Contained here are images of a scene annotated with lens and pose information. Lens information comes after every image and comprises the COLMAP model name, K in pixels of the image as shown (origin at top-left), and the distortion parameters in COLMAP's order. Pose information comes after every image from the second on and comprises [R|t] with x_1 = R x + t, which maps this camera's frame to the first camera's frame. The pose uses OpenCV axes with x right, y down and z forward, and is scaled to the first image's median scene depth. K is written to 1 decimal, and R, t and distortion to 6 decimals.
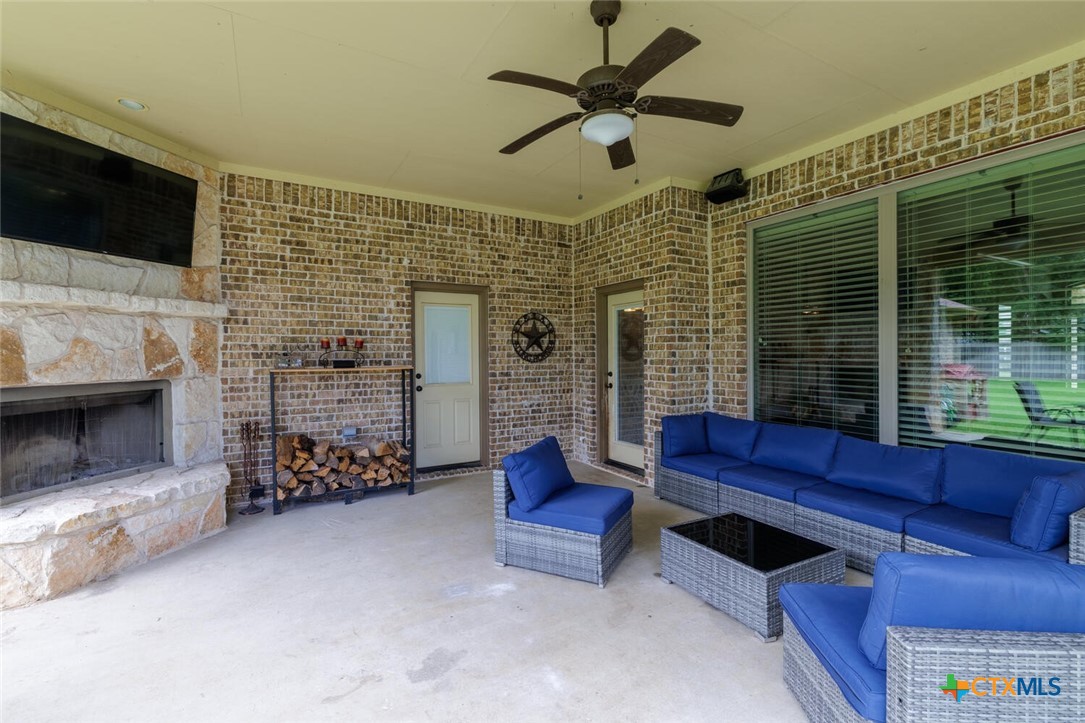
lens RADIAL K [[487.9, 0, 542.7], [0, 487.9, 351.7], [0, 0, 1]] dist [0.000110, 0.000418]
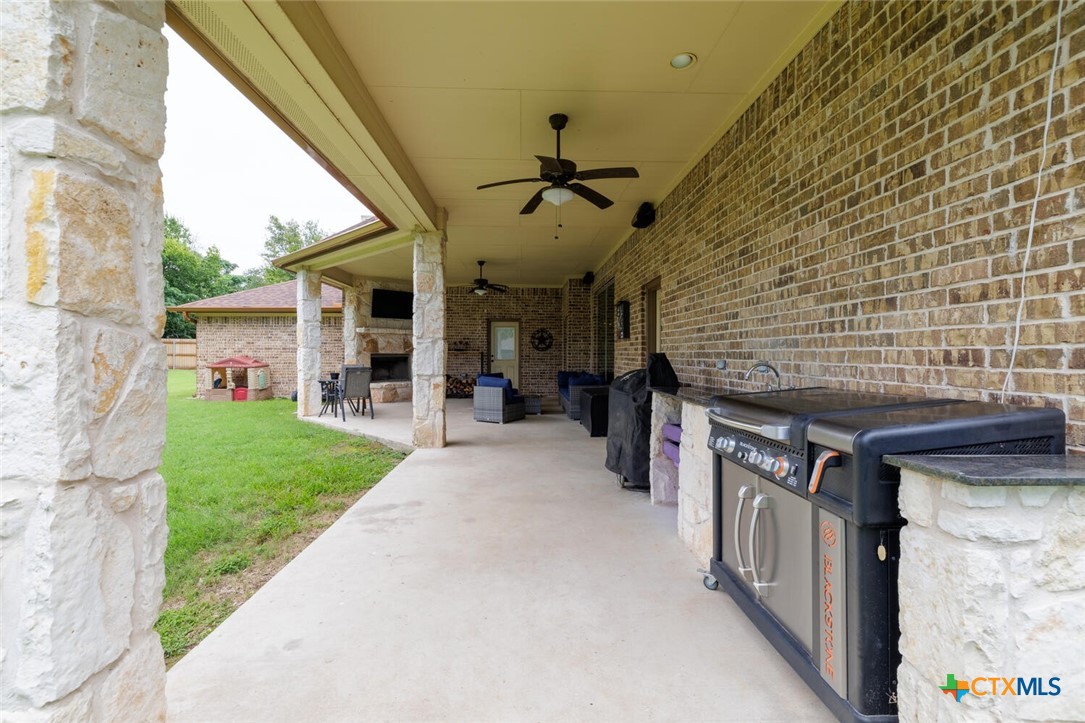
lens RADIAL K [[478.2, 0, 541.0], [0, 478.2, 352.8], [0, 0, 1]] dist [0.002140, 0.000205]
pose [[0.876035, 0.008587, -0.482171, 1.662786], [-0.007553, 0.999963, 0.004085, 0.032414], [0.482189, 0.000063, 0.876067, -1.490123]]
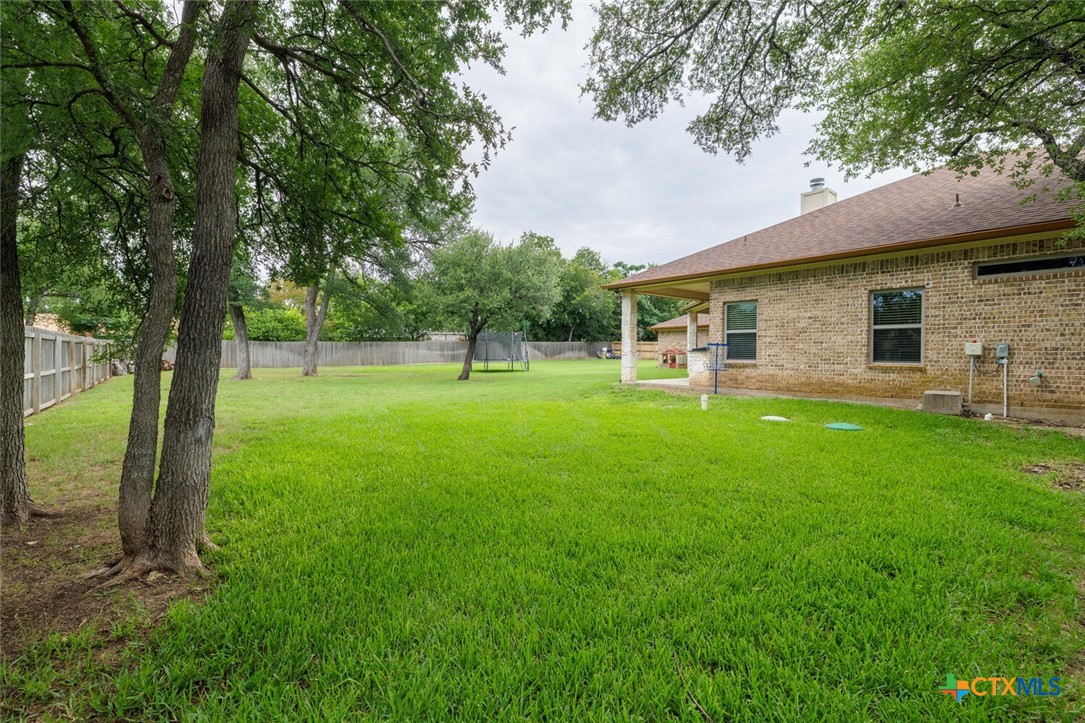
lens RADIAL K [[478.2, 0, 541.0], [0, 478.2, 352.8], [0, 0, 1]] dist [0.002140, 0.000205]
pose [[0.168771, 0.000466, -0.985655, 4.927316], [-0.003350, 0.999994, -0.000101, 0.149668], [0.985650, 0.003319, 0.168771, -2.739894]]
